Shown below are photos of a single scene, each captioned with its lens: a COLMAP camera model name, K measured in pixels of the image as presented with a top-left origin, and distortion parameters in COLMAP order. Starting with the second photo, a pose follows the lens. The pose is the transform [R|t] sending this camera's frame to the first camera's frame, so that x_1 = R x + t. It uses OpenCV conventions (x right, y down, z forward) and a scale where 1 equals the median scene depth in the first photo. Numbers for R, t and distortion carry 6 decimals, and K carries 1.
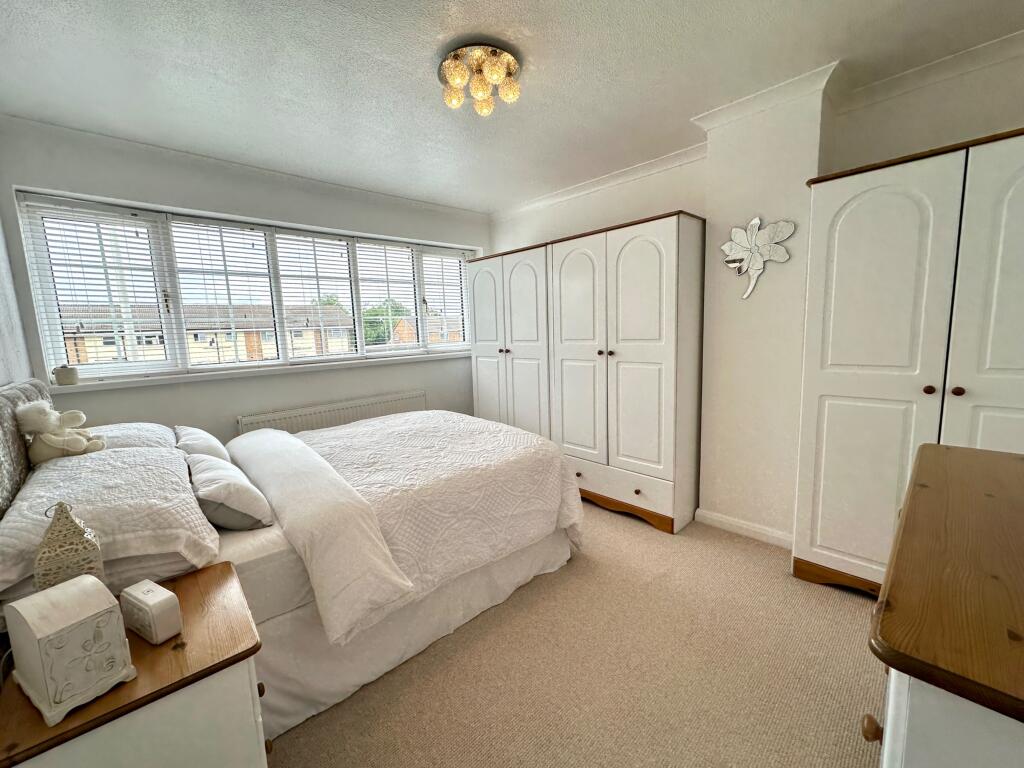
lens RADIAL K [[415.1, 0, 519.4], [0, 415.1, 384.2], [0, 0, 1]] dist [-0.002122, 0.000294]
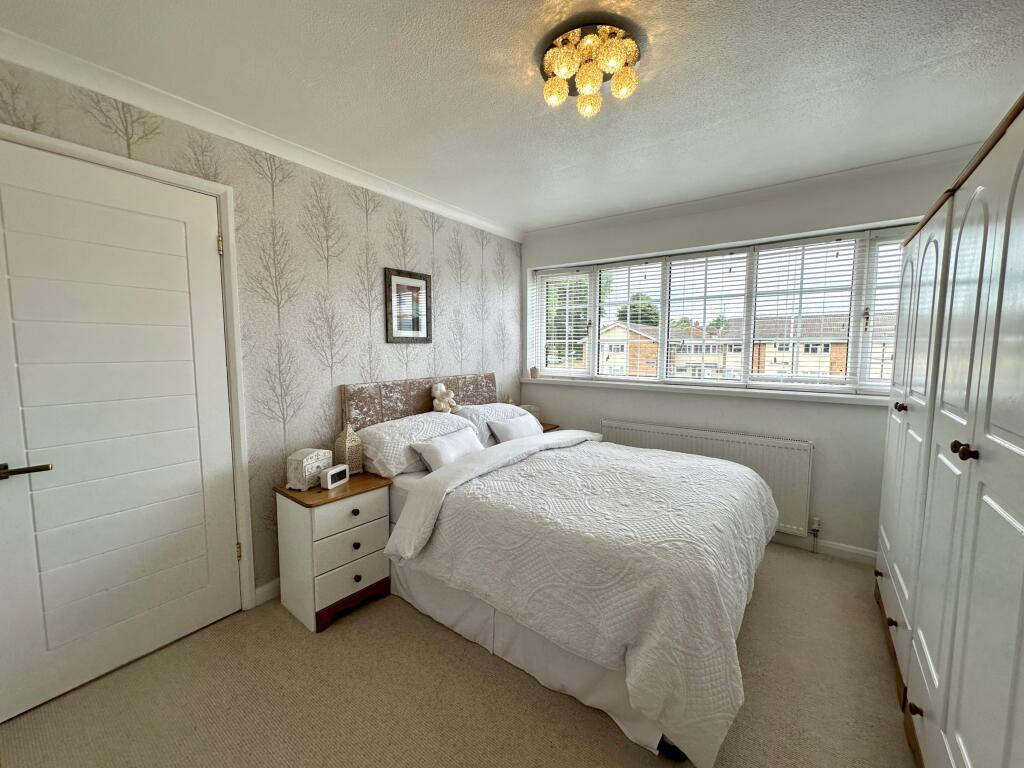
lens RADIAL K [[415.1, 0, 508.8], [0, 415.1, 383.5], [0, 0, 1]] dist [-0.002122, 0.000294]
pose [[0.157329, 0.122937, -0.979864, 0.407719], [-0.142323, 0.984686, 0.100691, -0.092678], [0.977237, 0.123615, 0.172416, 0.410036]]
